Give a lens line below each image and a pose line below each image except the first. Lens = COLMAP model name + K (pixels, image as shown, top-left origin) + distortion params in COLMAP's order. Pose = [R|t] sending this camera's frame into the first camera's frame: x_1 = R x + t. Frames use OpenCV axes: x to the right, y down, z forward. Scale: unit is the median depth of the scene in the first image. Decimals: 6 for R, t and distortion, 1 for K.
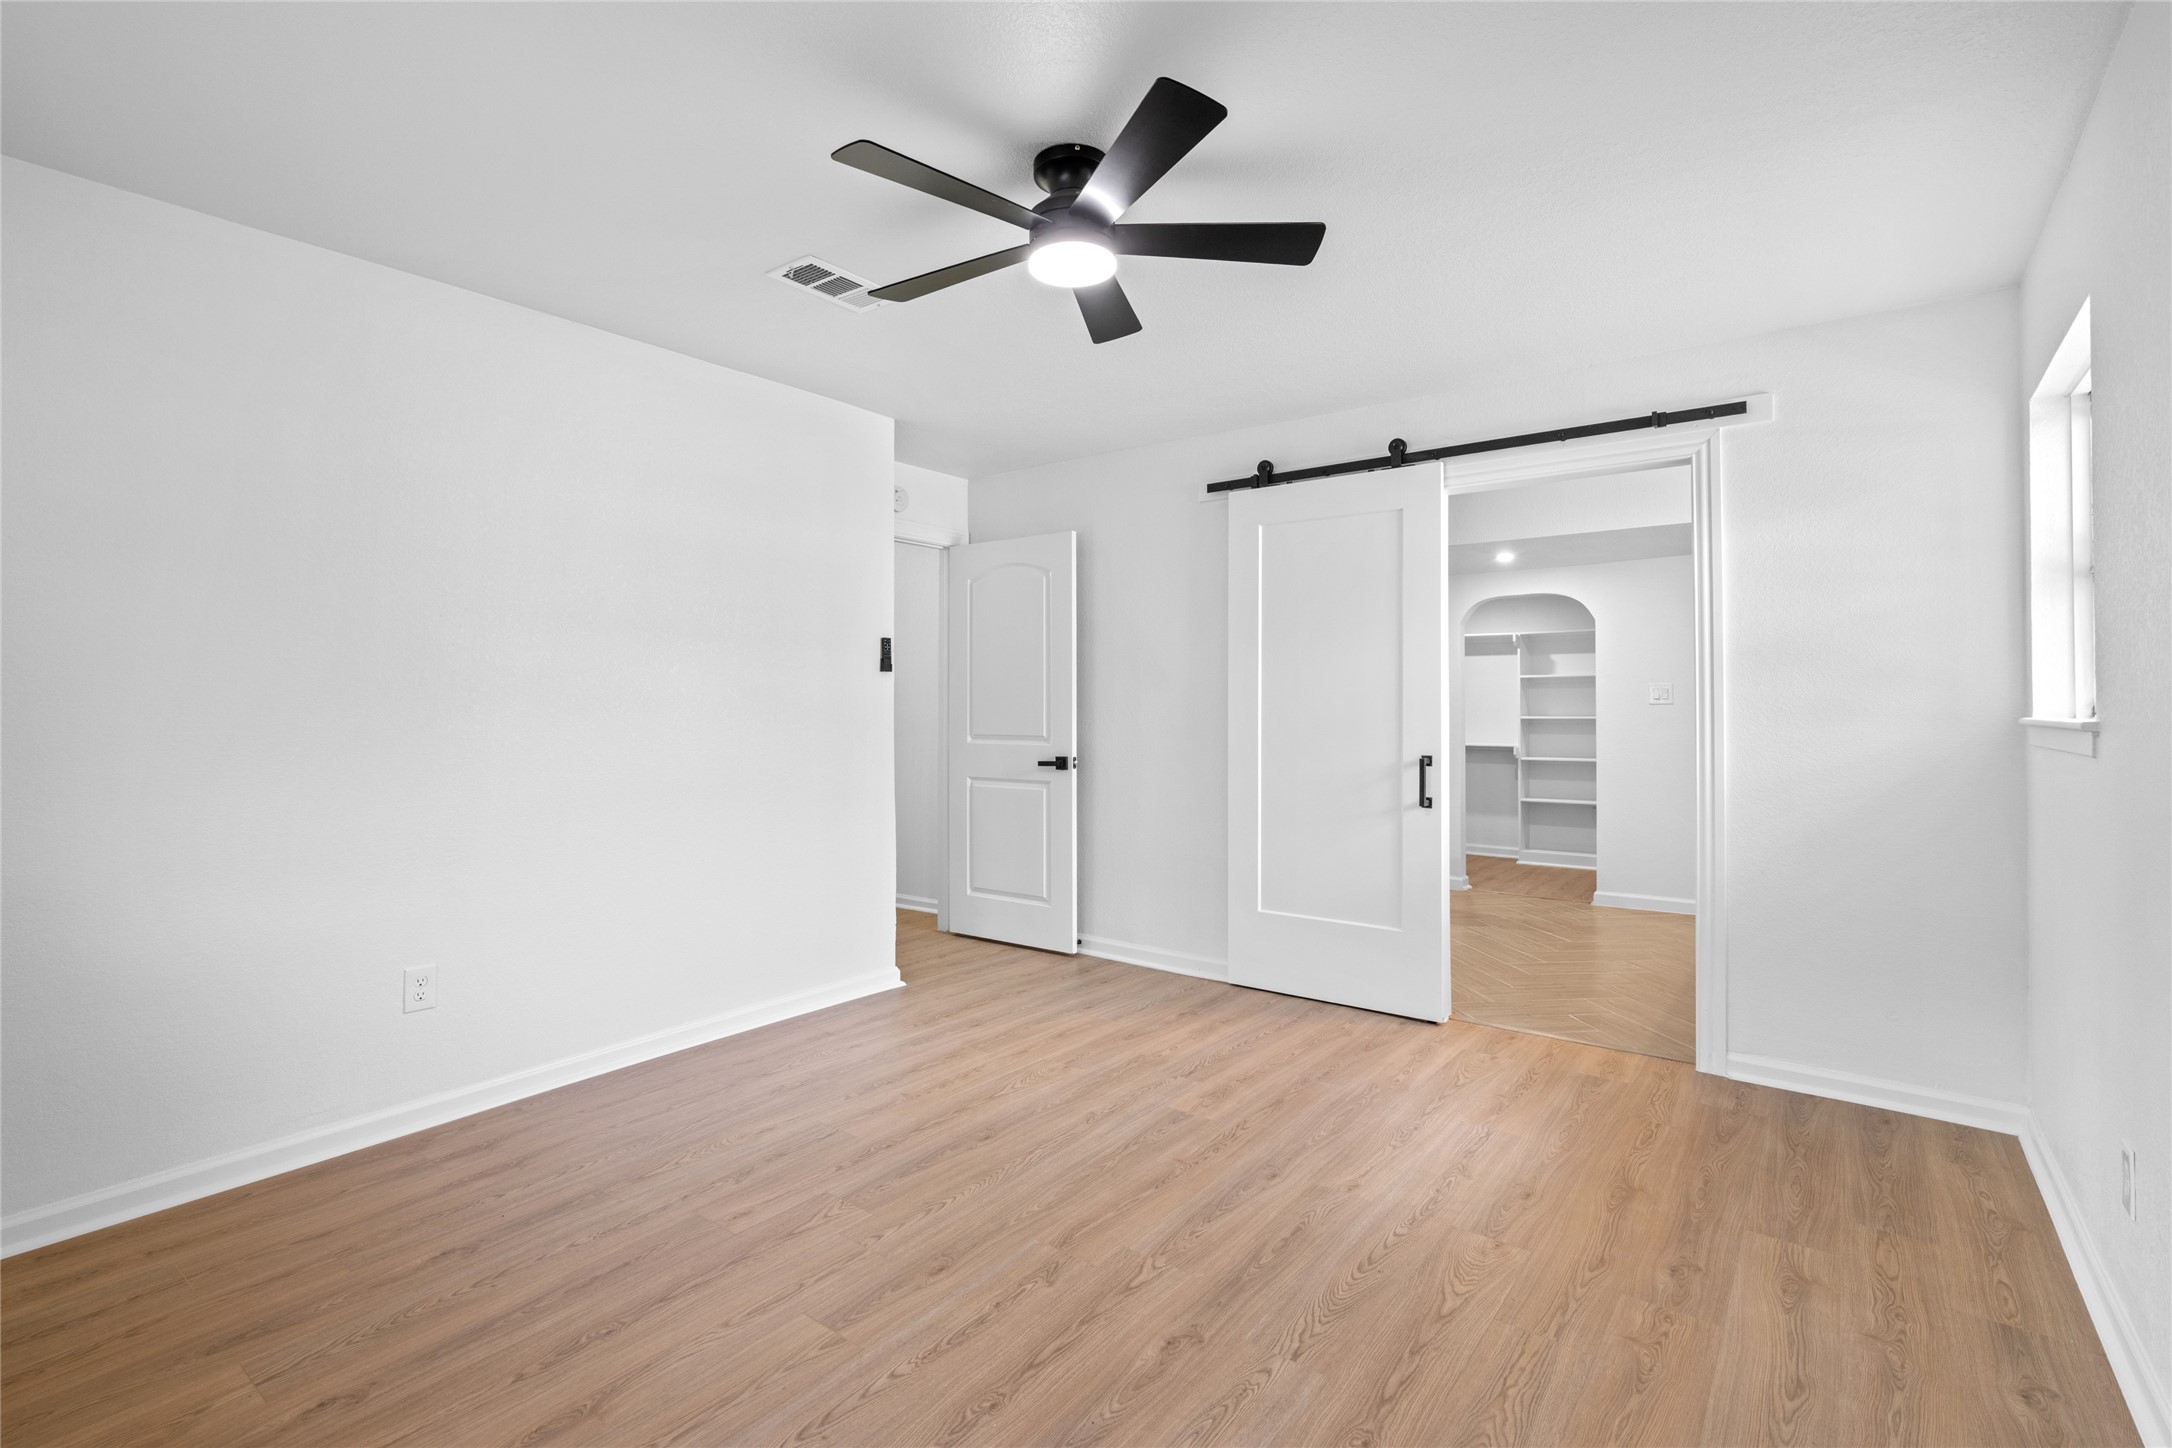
lens RADIAL K [[983.3, 0, 1081.4], [0, 983.3, 730.0], [0, 0, 1]] dist [-0.000675, 0.000433]
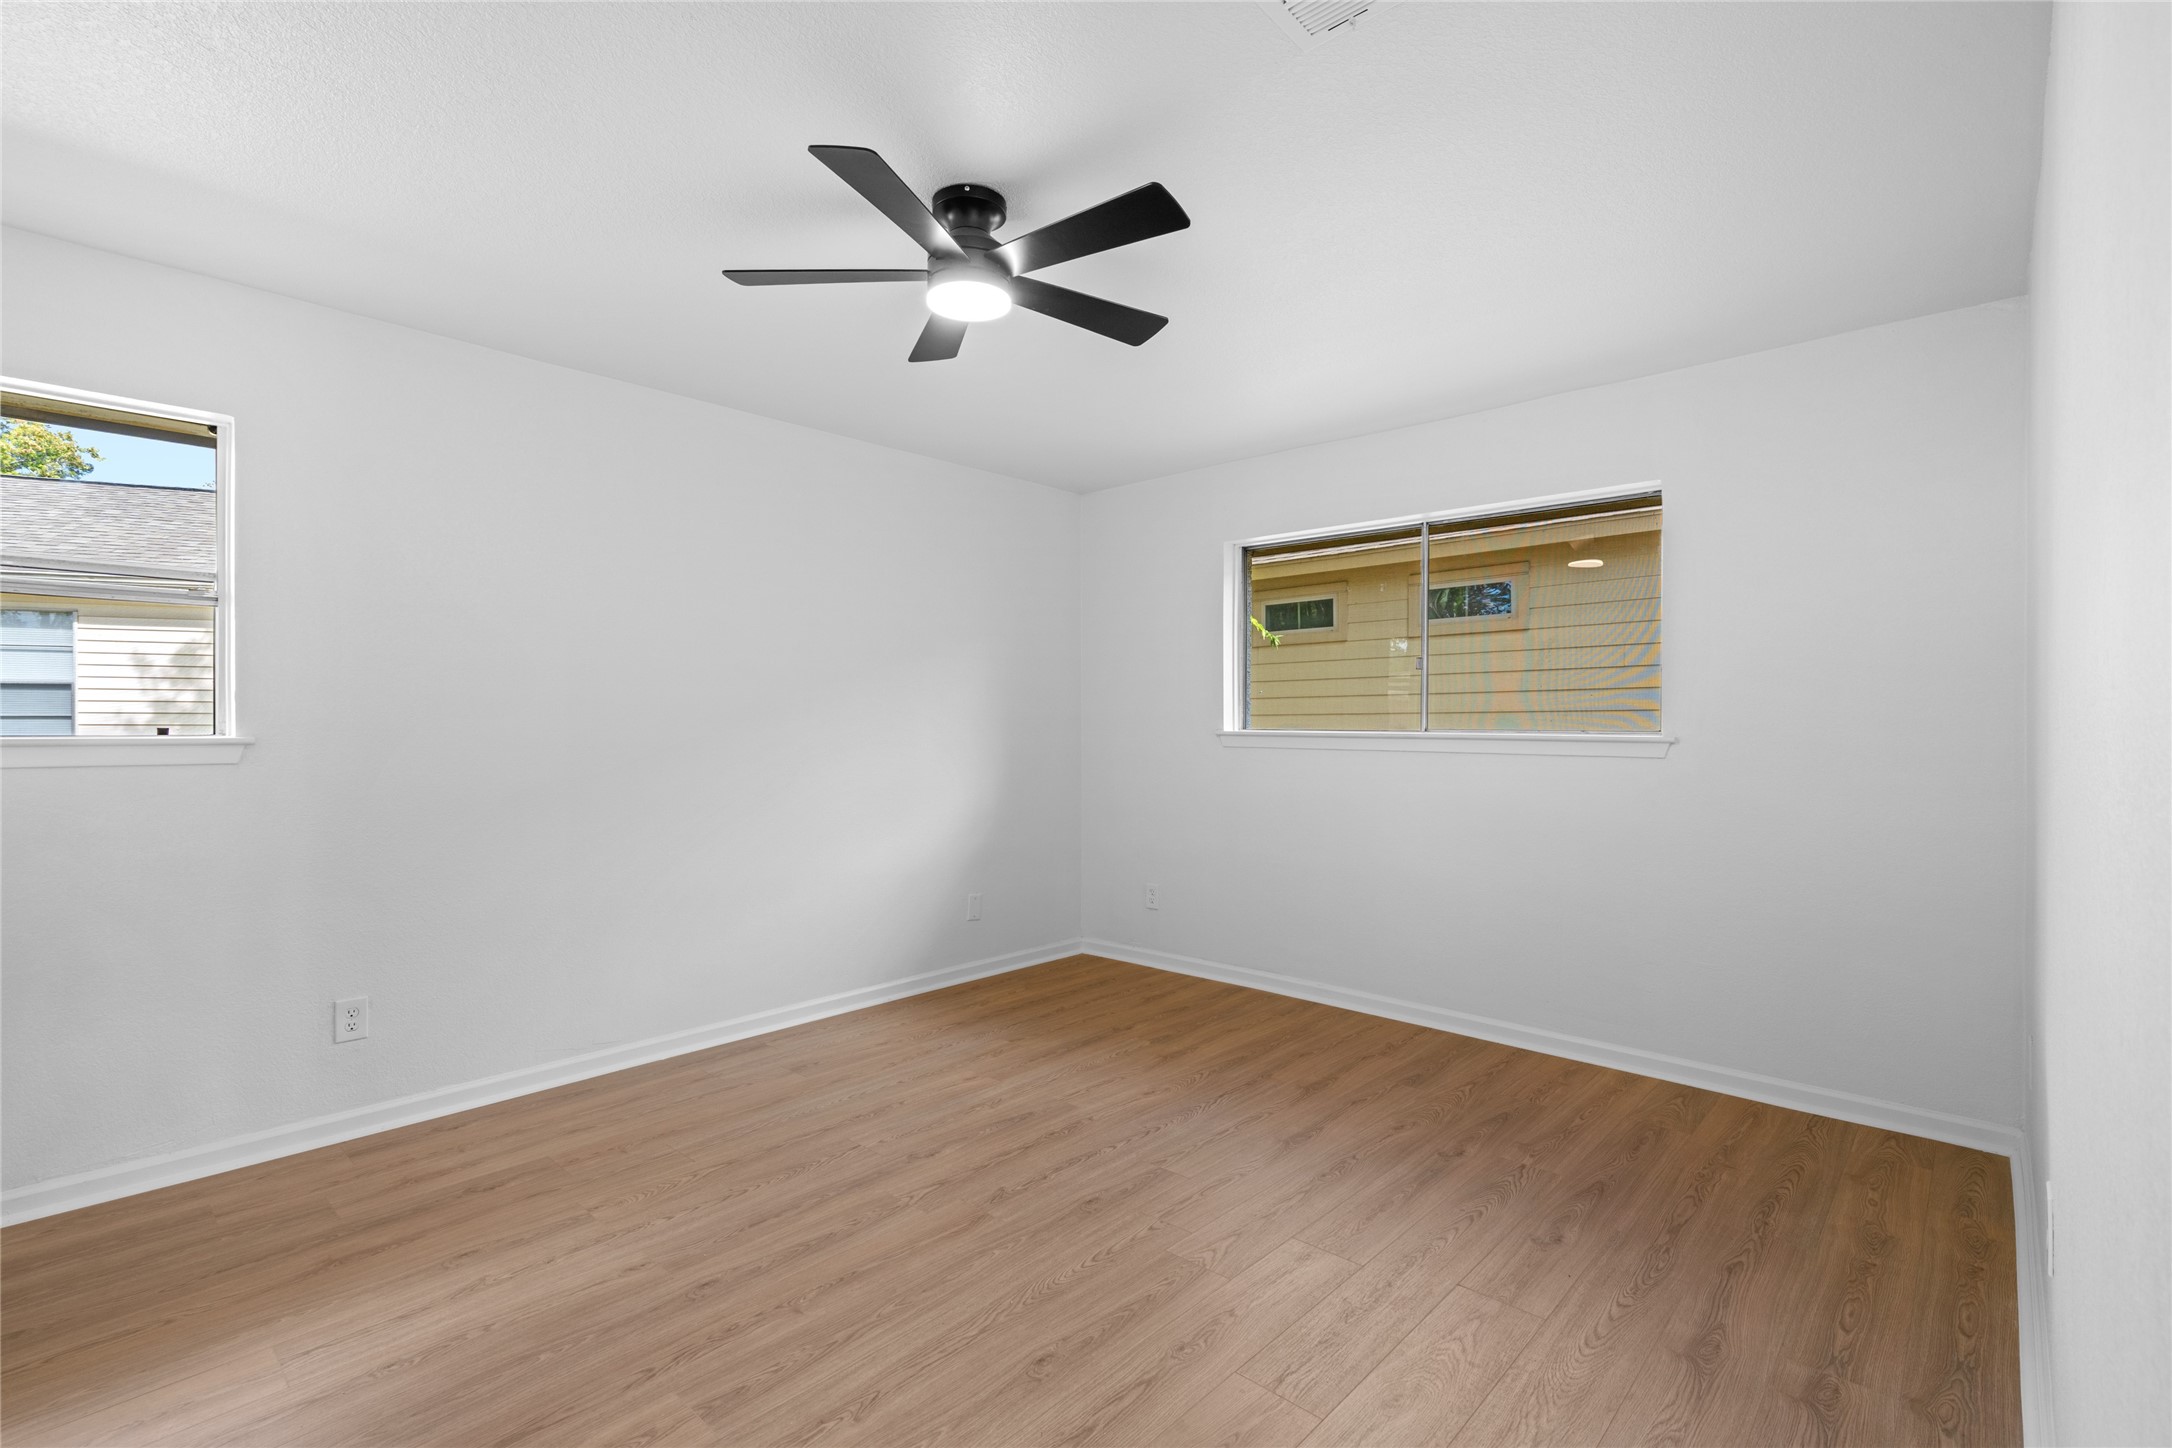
lens RADIAL K [[983.3, 0, 1081.4], [0, 983.3, 730.0], [0, 0, 1]] dist [-0.000675, 0.000433]
pose [[-0.995368, 0.000170, 0.096135, -0.227057], [0.001982, 0.999822, 0.018752, -0.037256], [-0.096115, 0.018856, -0.995192, 2.000437]]
